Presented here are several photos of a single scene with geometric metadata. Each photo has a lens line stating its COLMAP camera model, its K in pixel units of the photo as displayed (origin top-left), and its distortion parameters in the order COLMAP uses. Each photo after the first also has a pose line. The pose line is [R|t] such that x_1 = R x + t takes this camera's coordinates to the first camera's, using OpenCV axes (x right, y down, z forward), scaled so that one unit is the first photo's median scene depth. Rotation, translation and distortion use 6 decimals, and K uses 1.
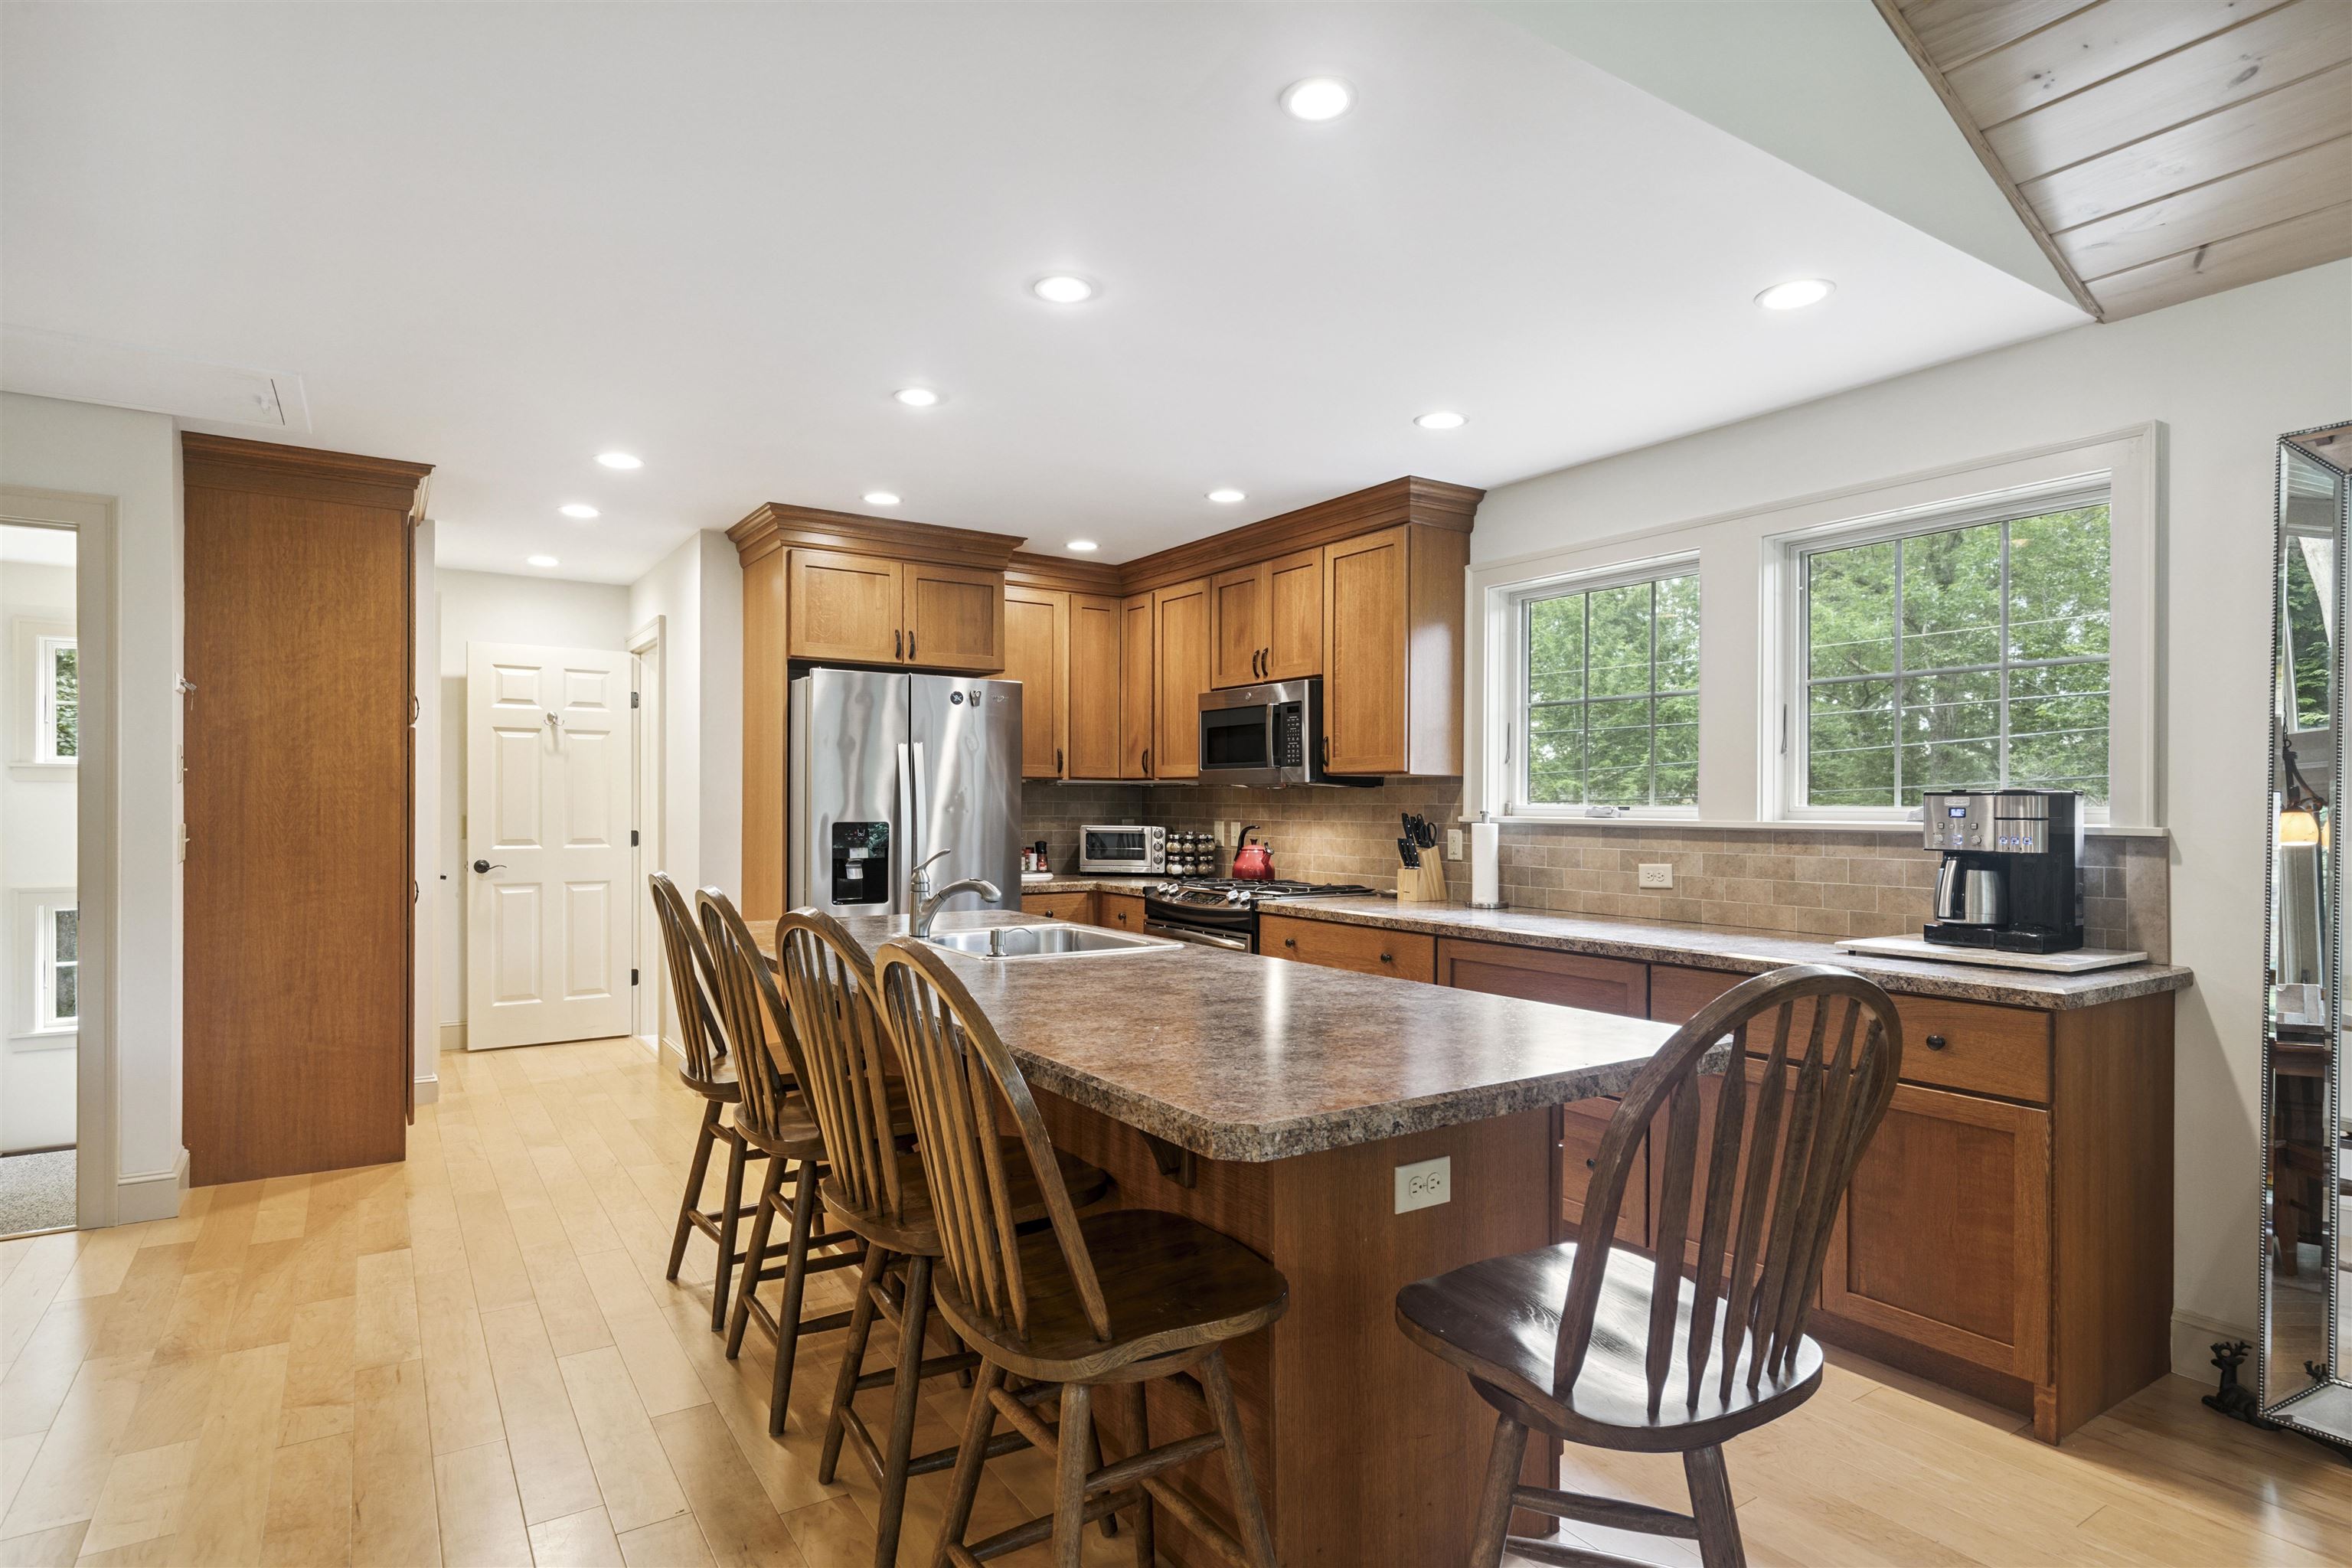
lens RADIAL K [[1251.4, 0, 1176.4], [0, 1251.4, 781.4], [0, 0, 1]] dist [0.002363, -0.000038]
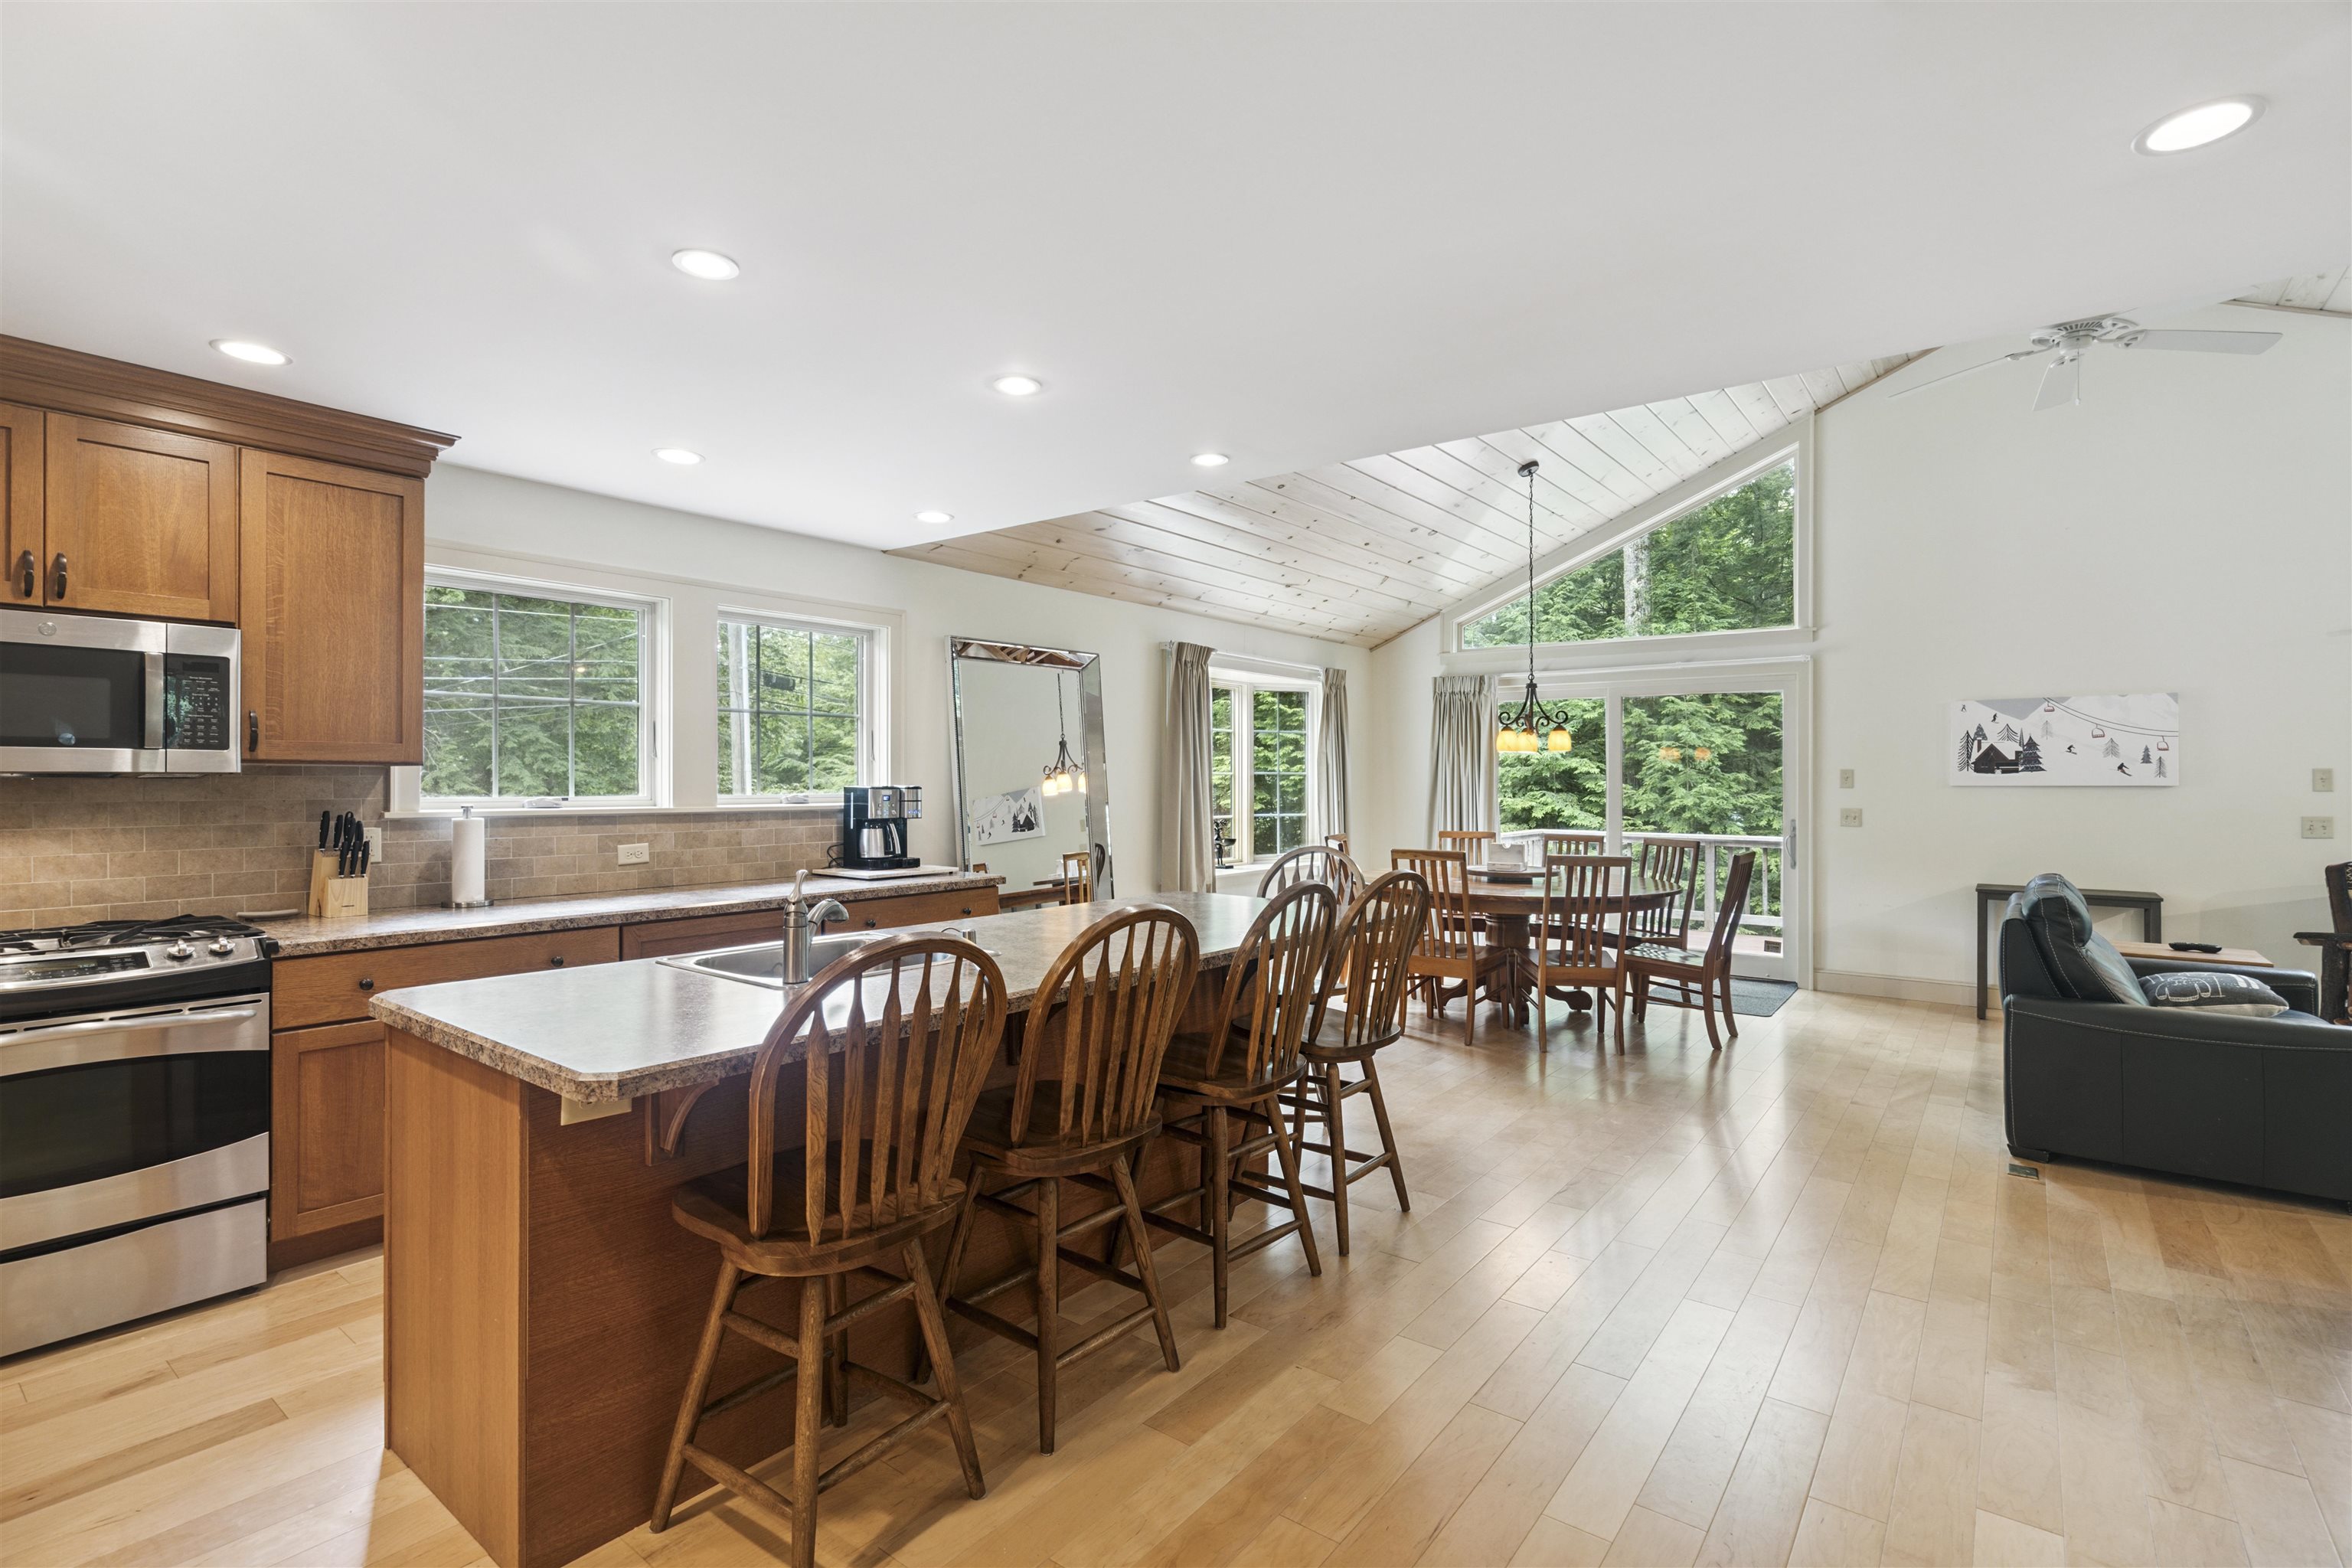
lens RADIAL K [[1094.0, 0, 1168.9], [0, 1094.0, 780.2], [0, 0, 1]] dist [-0.003819, -0.000180]
pose [[-0.320648, -0.013905, 0.947096, -0.797807], [-0.029273, 0.999560, 0.004765, -0.016874], [-0.946746, -0.026197, -0.320914, 0.848866]]
